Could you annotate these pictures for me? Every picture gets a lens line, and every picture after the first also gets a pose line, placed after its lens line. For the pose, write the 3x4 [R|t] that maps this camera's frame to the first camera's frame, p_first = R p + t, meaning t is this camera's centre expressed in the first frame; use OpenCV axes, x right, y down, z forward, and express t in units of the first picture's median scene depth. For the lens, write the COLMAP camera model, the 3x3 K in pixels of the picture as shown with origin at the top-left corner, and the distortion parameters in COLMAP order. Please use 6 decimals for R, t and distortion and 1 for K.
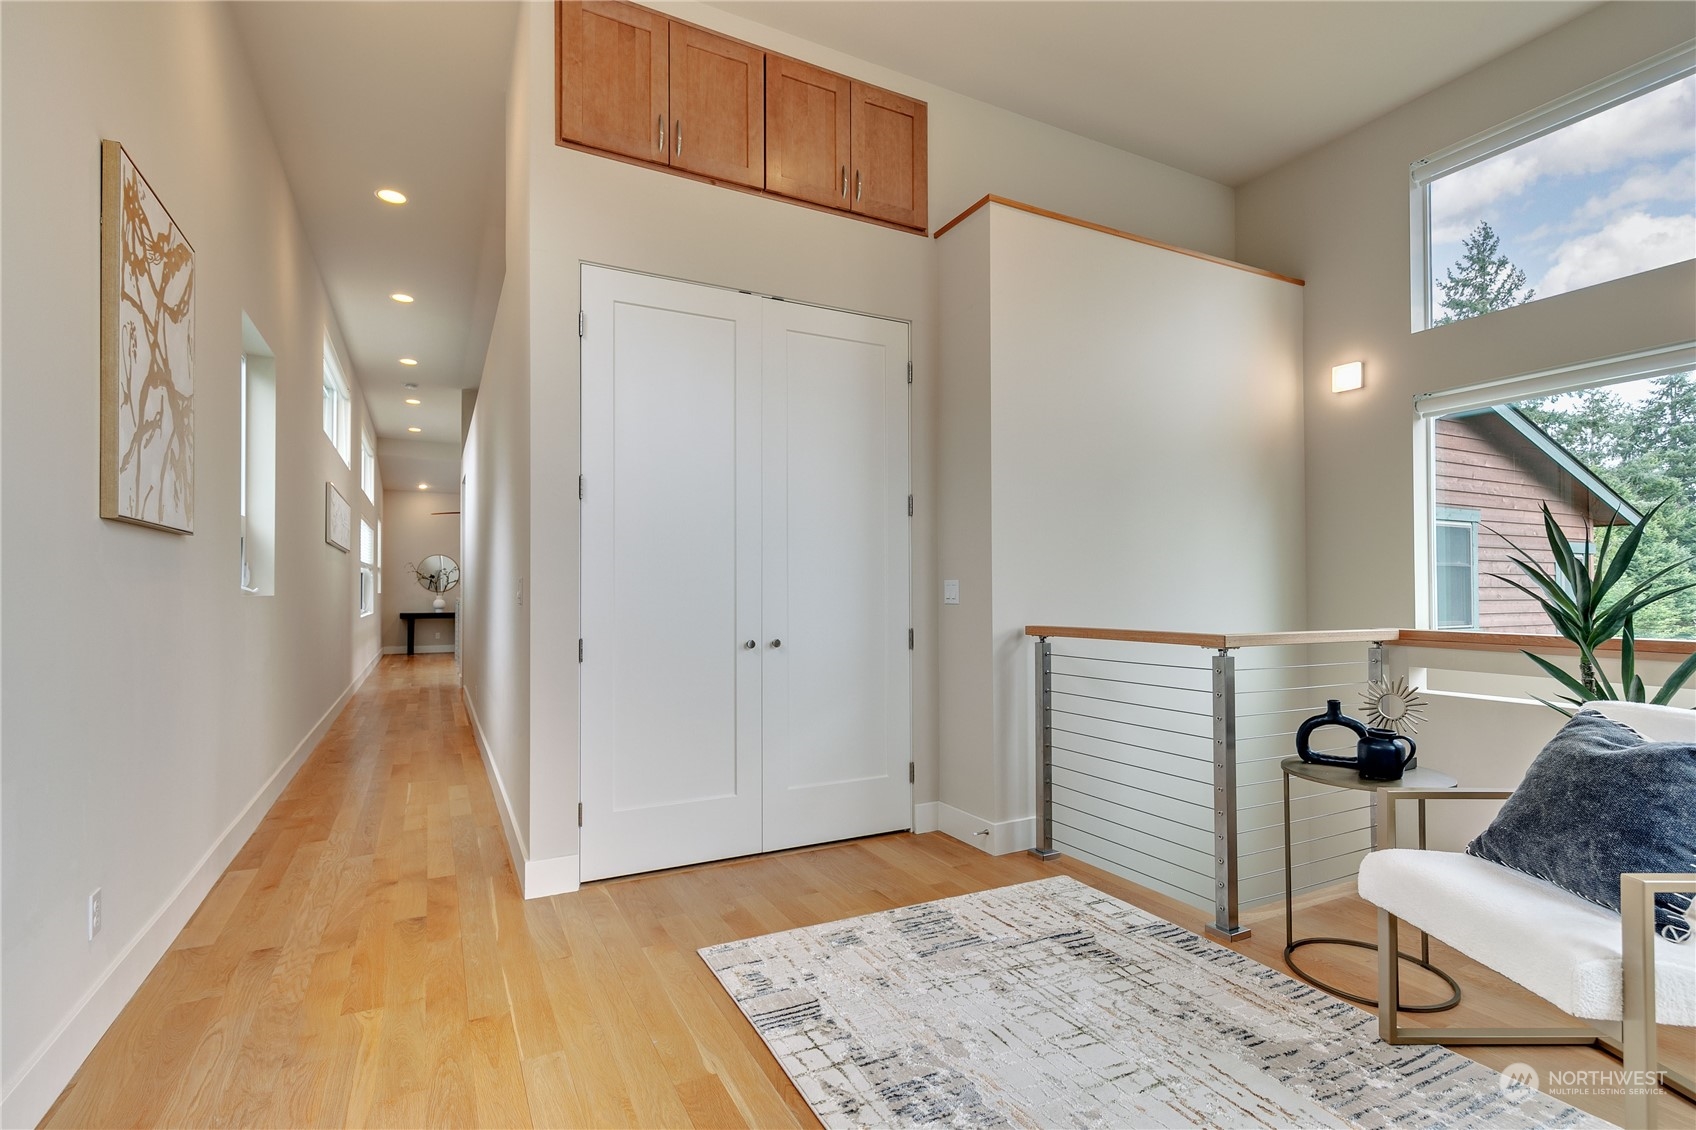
lens RADIAL K [[788.8, 0, 839.0], [0, 788.8, 580.7], [0, 0, 1]] dist [0.003772, 0.000424]
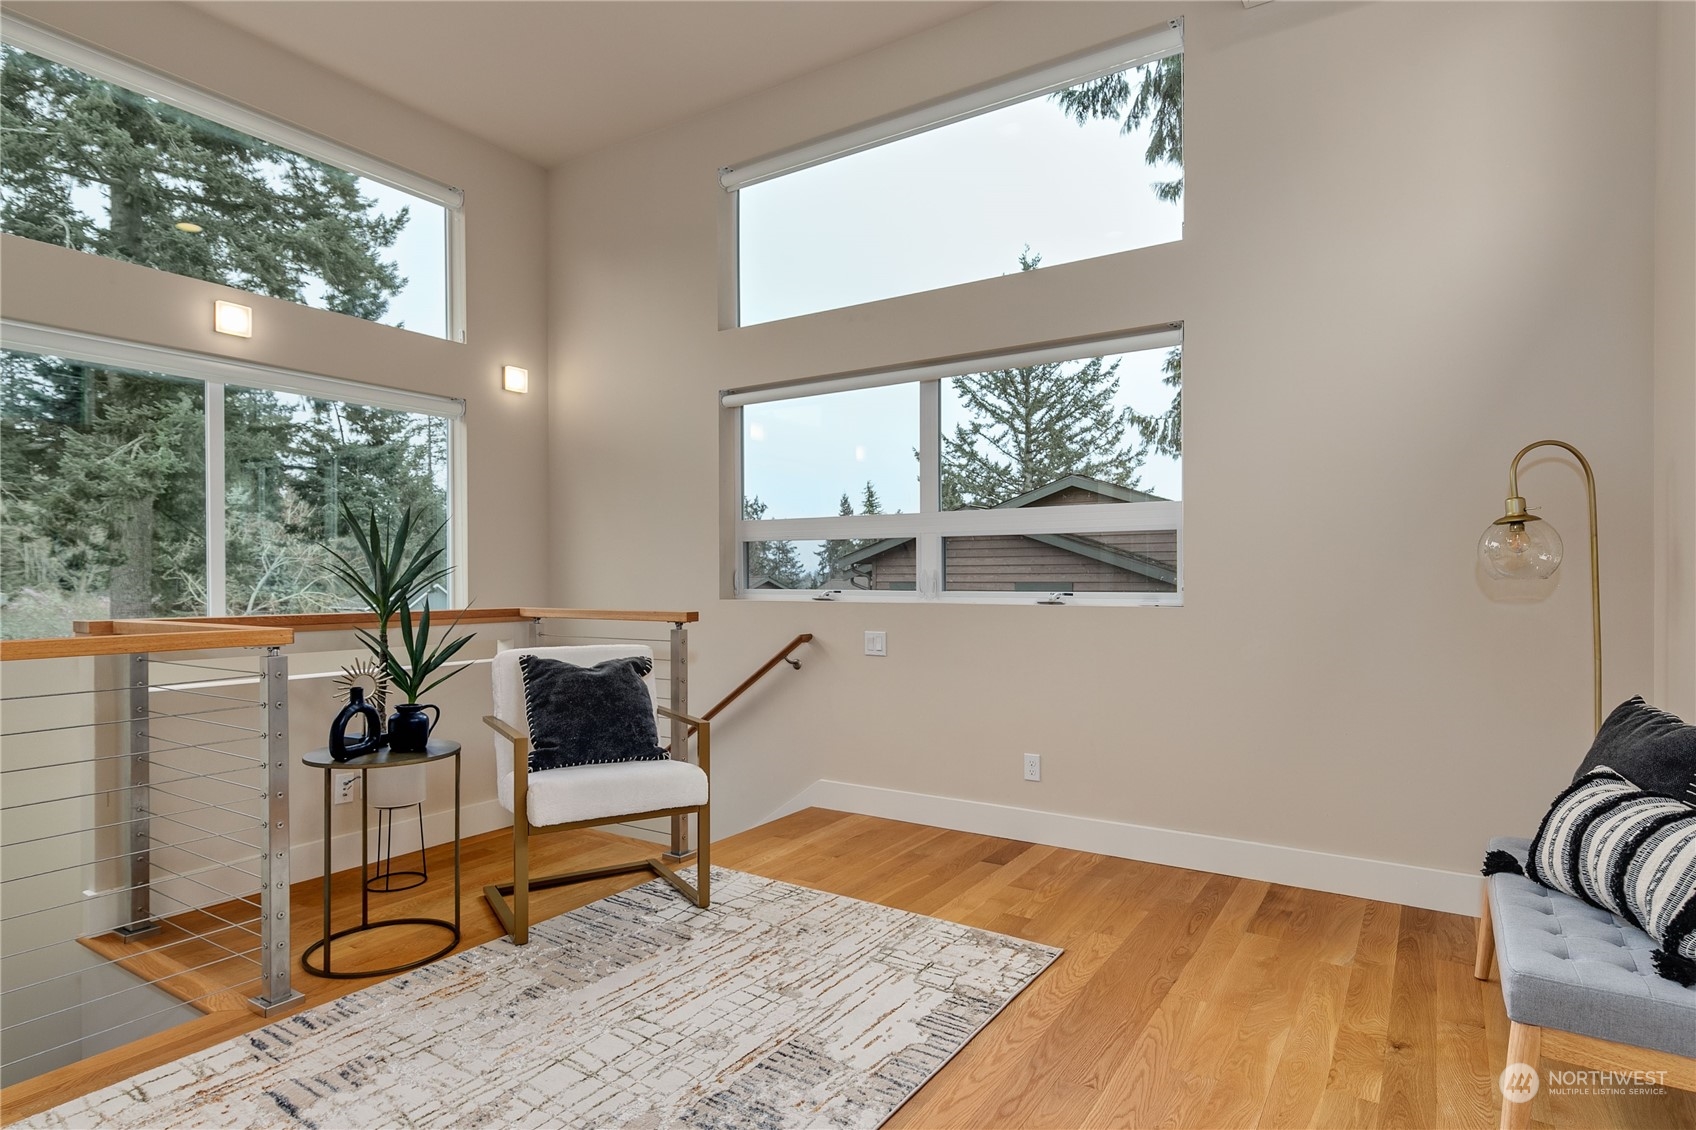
lens RADIAL K [[915.0, 0, 847.8], [0, 915.0, 569.7], [0, 0, 1]] dist [-0.001654, -0.000676]
pose [[-0.494929, 0.010106, 0.868874, -0.585400], [-0.005993, 0.999869, -0.015044, 0.018326], [-0.868913, -0.012653, -0.494804, 0.947028]]
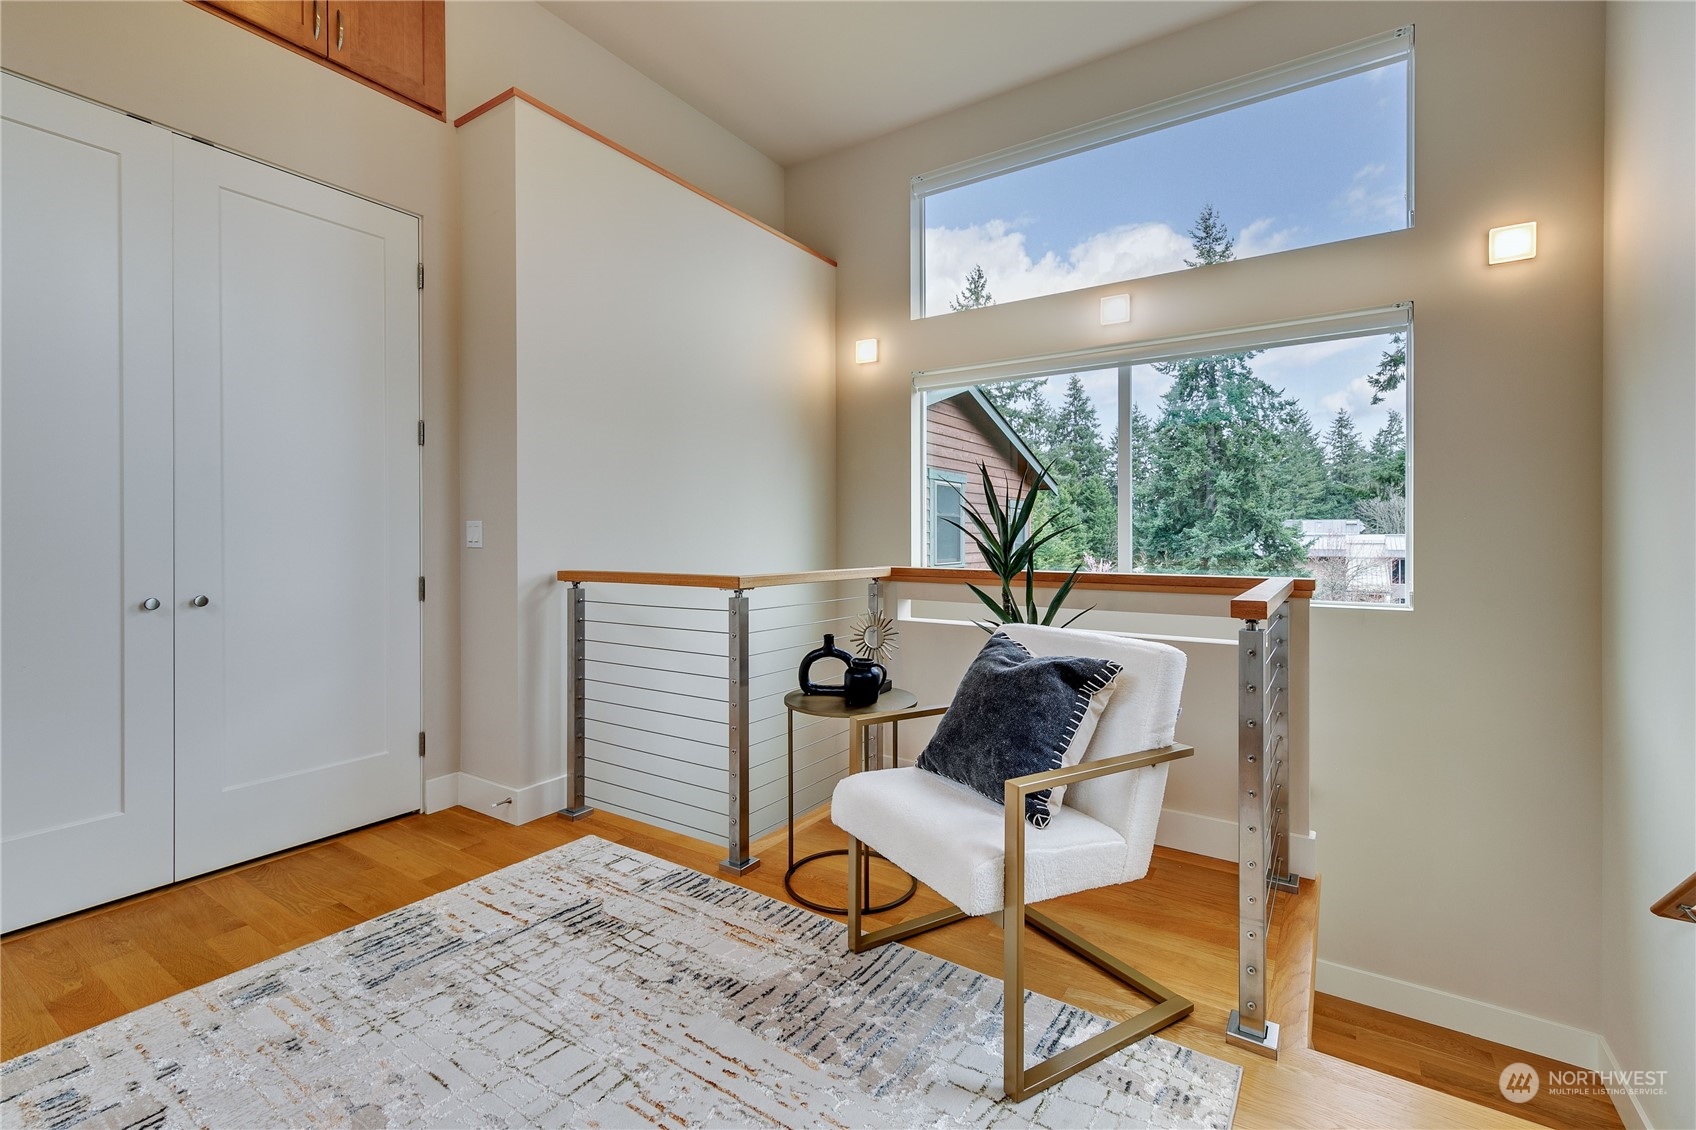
lens RADIAL K [[729.3, 0, 857.9], [0, 729.3, 540.7], [0, 0, 1]] dist [0.000033, -0.000266]
pose [[0.866897, -0.001378, 0.498486, 0.151807], [-0.008316, 0.999817, 0.017227, 0.005318], [-0.498418, -0.019079, 0.866727, 0.110416]]
